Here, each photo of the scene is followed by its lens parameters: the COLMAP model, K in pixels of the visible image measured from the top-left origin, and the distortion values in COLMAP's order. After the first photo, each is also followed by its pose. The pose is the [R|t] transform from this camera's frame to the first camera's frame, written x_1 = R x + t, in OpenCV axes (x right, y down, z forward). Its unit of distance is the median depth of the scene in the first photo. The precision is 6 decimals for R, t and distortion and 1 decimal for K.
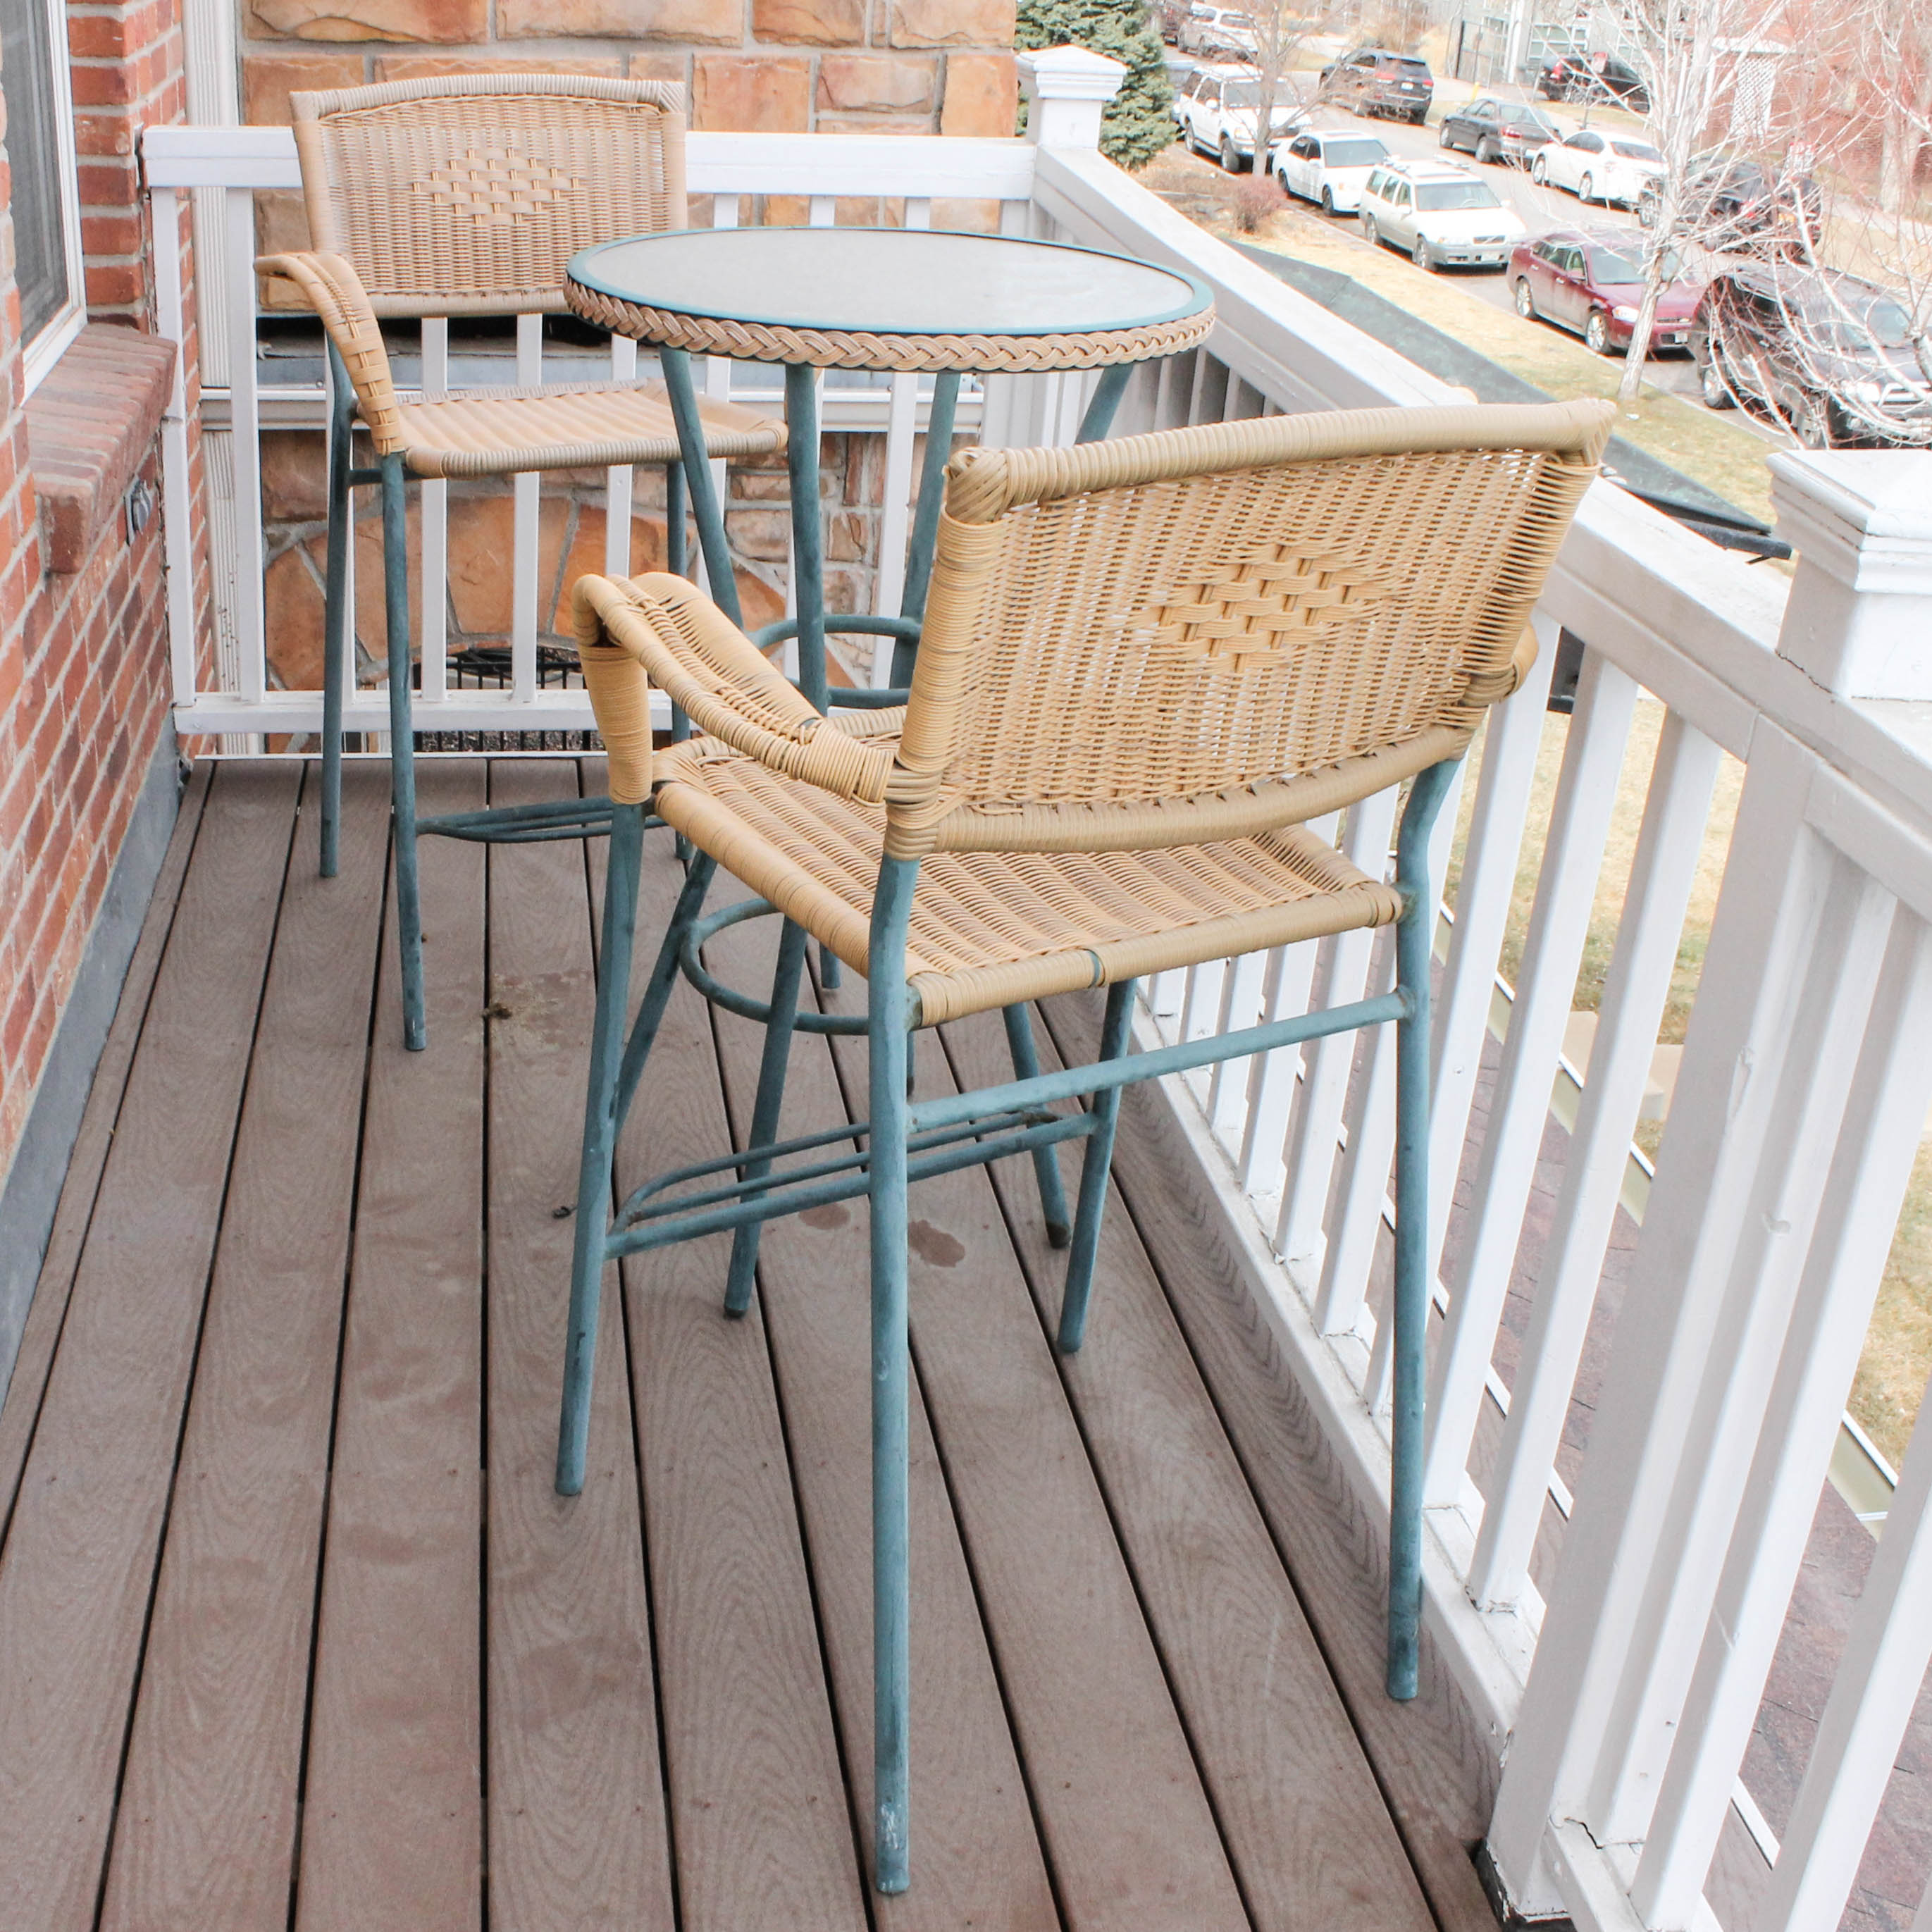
lens RADIAL K [[2482.3, 0, 966.0], [0, 2482.3, 966.0], [0, 0, 1]] dist [-0.152581, 0.053739]
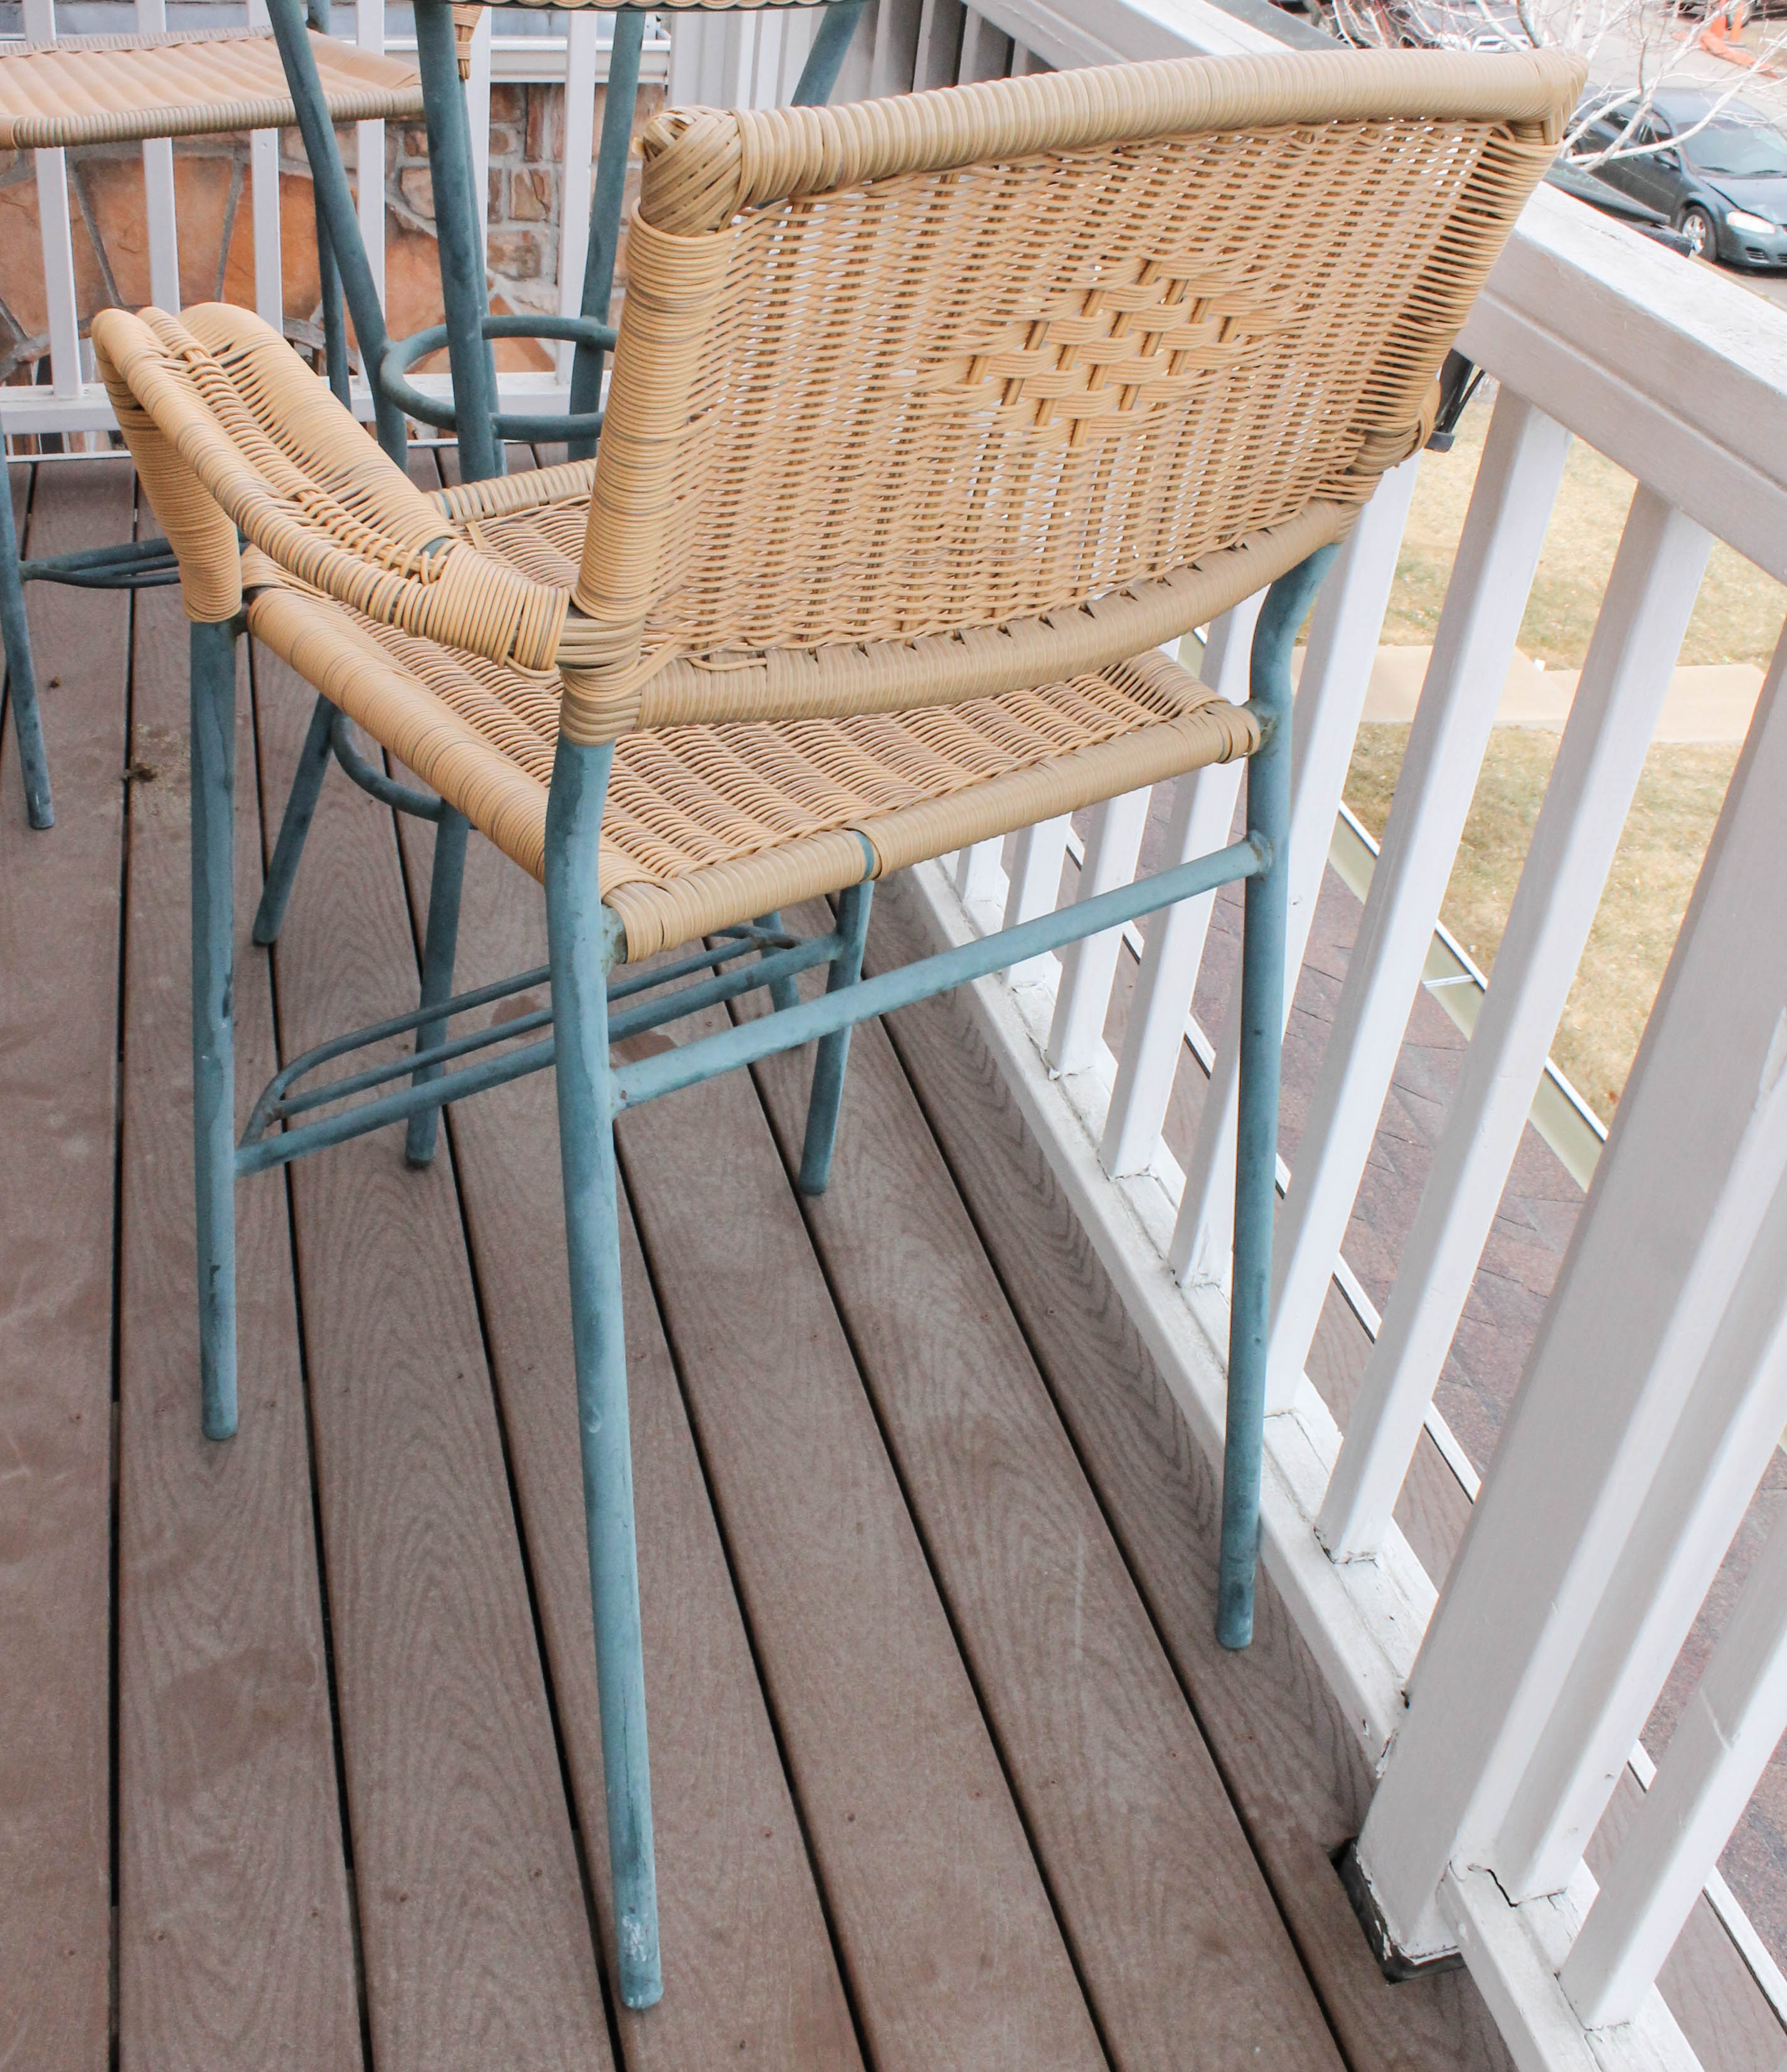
lens RADIAL K [[2413.2, 0, 972.3], [0, 2413.2, 1034.1], [0, 0, 1]] dist [-0.121177, 0.006291]
pose [[0.992039, -0.038894, 0.119773, -0.002849], [0.018159, 0.985350, 0.169573, -0.050401], [-0.124614, -0.166048, 0.978212, 0.231008]]
